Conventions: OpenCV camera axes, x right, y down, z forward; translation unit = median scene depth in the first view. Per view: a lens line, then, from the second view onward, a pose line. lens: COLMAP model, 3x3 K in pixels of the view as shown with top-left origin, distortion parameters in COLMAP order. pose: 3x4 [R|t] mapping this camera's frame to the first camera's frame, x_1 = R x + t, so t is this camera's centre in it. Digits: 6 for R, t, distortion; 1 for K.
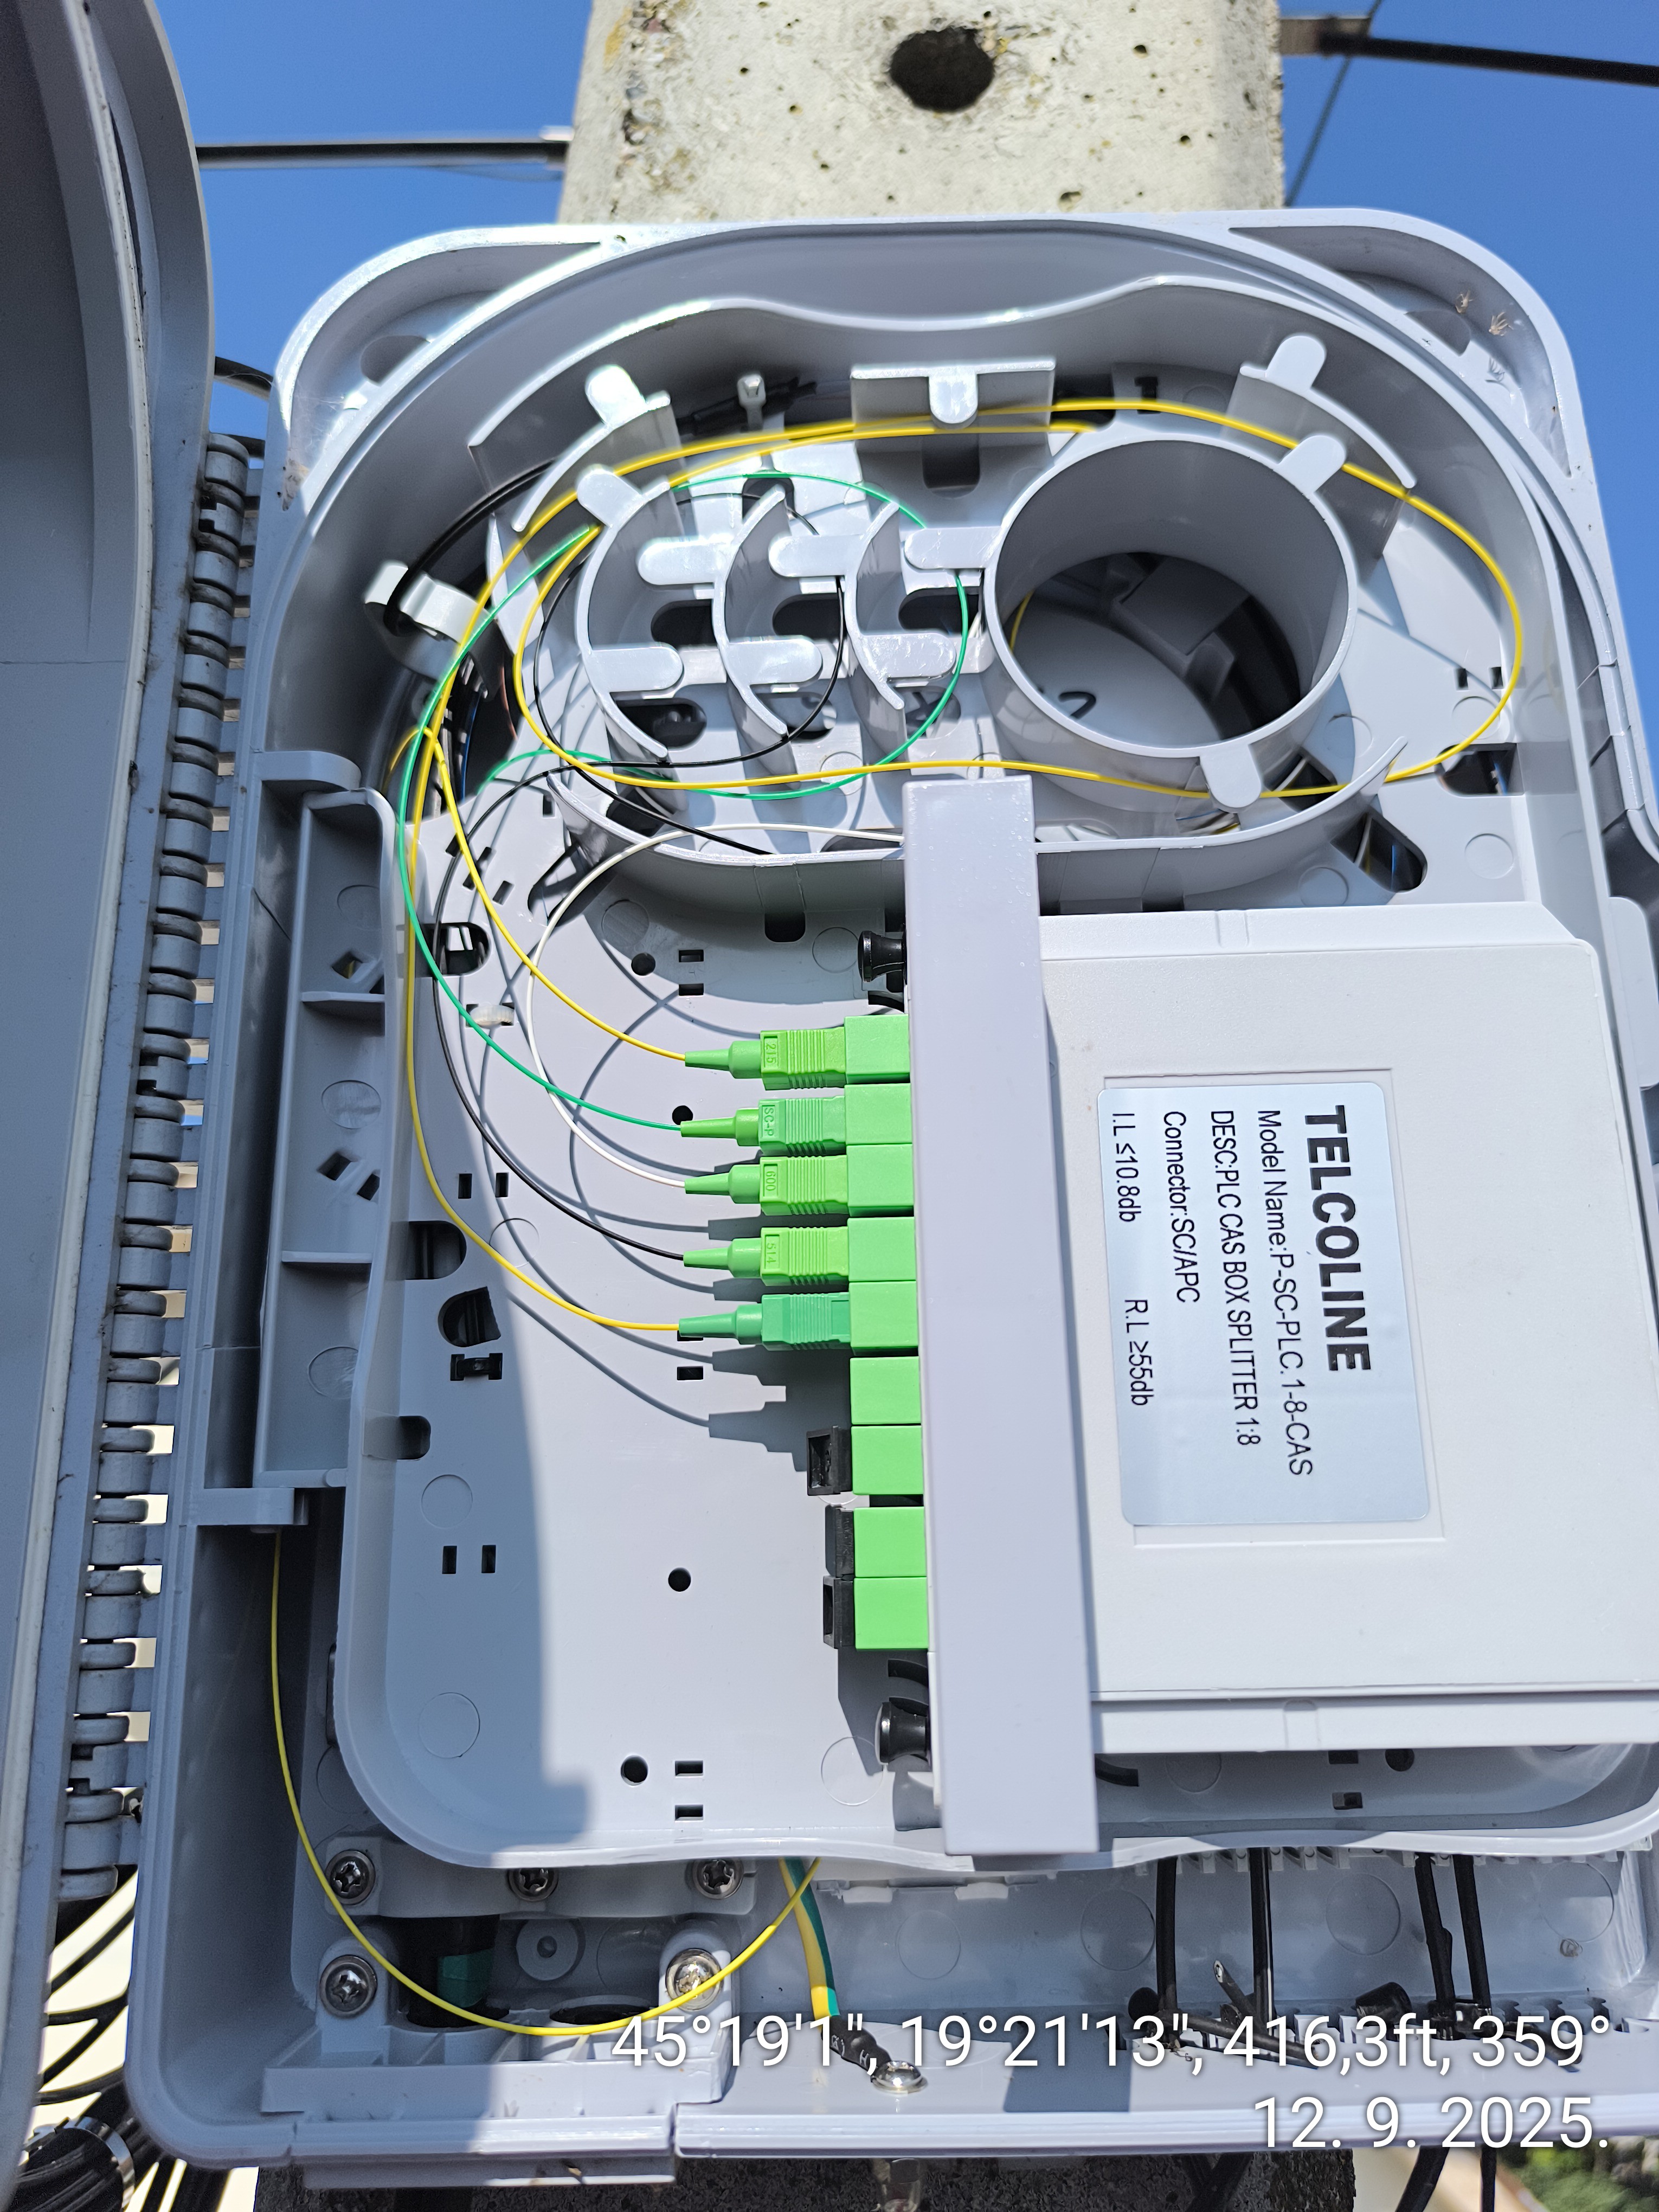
lens RADIAL K [[1492.3, 0, 830.9], [0, 1492.3, 1127.5], [0, 0, 1]] dist [0.021623, -0.006606]
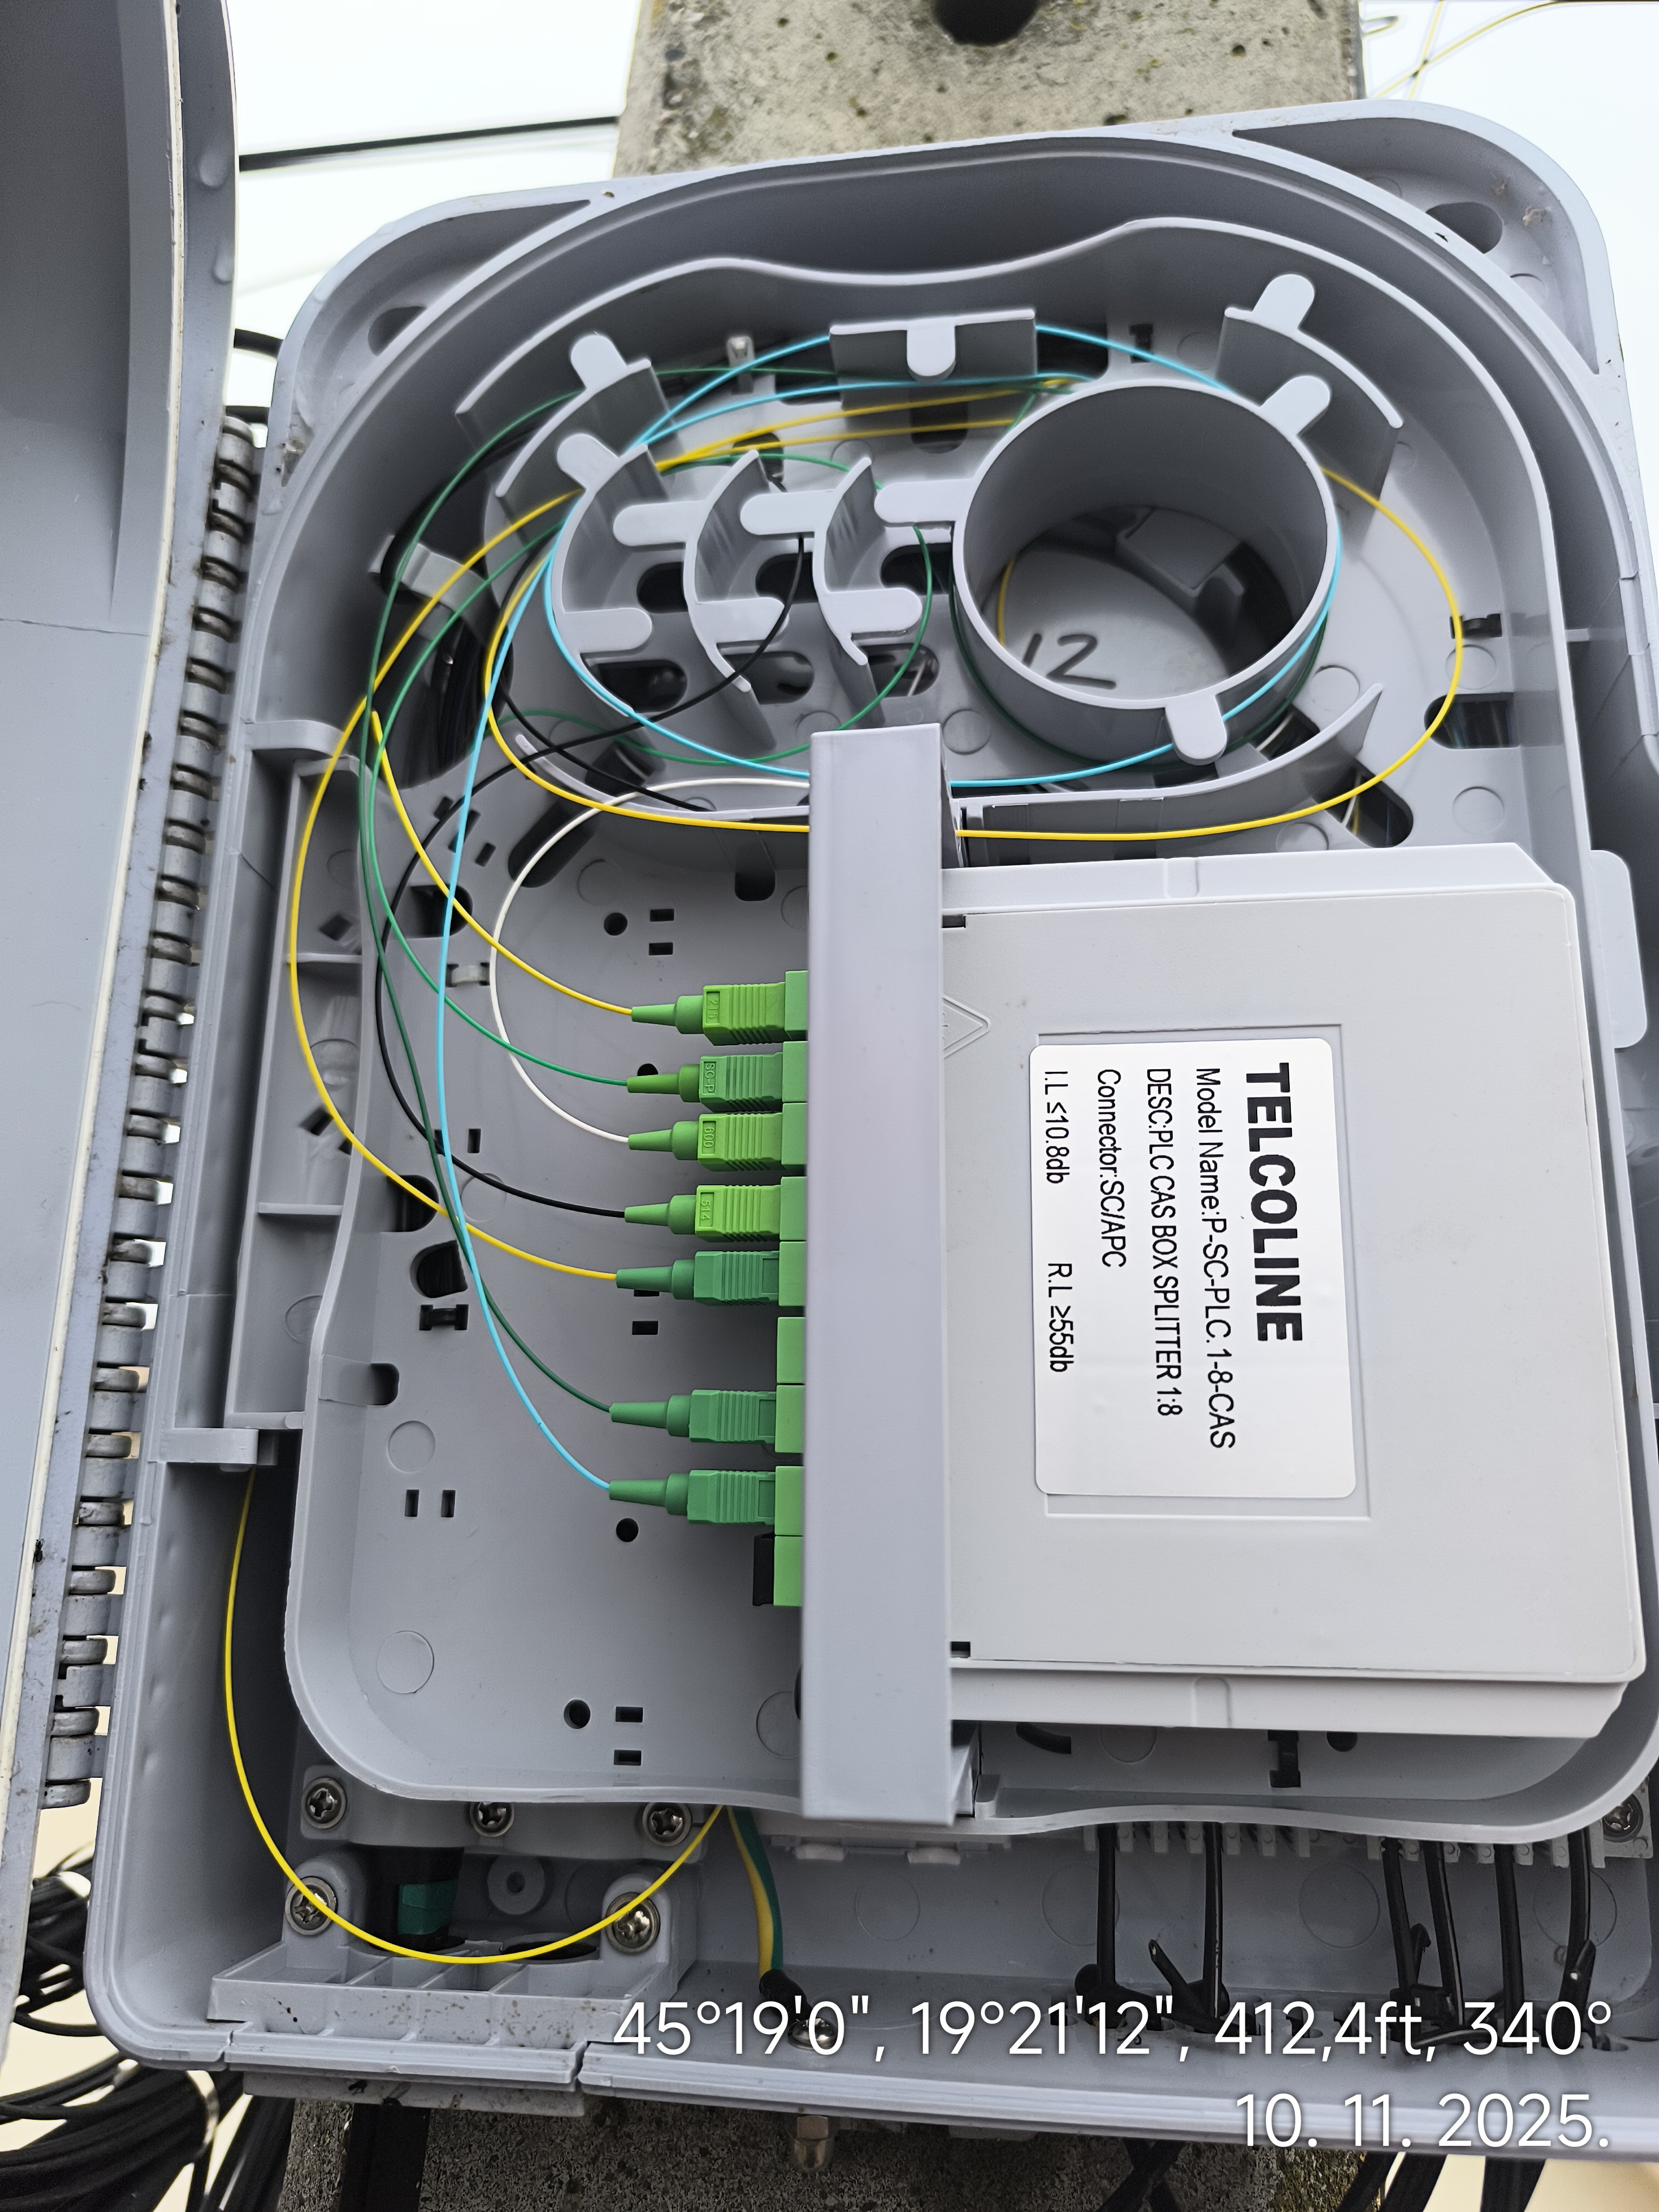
lens RADIAL K [[1503.0, 0, 829.5], [0, 1503.0, 1106.0], [0, 0, 1]] dist [-0.001440, 0.023033]
pose [[0.990712, 0.002443, -0.135952, 0.182476], [-0.000660, 0.999913, 0.013154, 0.000144], [0.135972, -0.012942, 0.990628, 0.012006]]
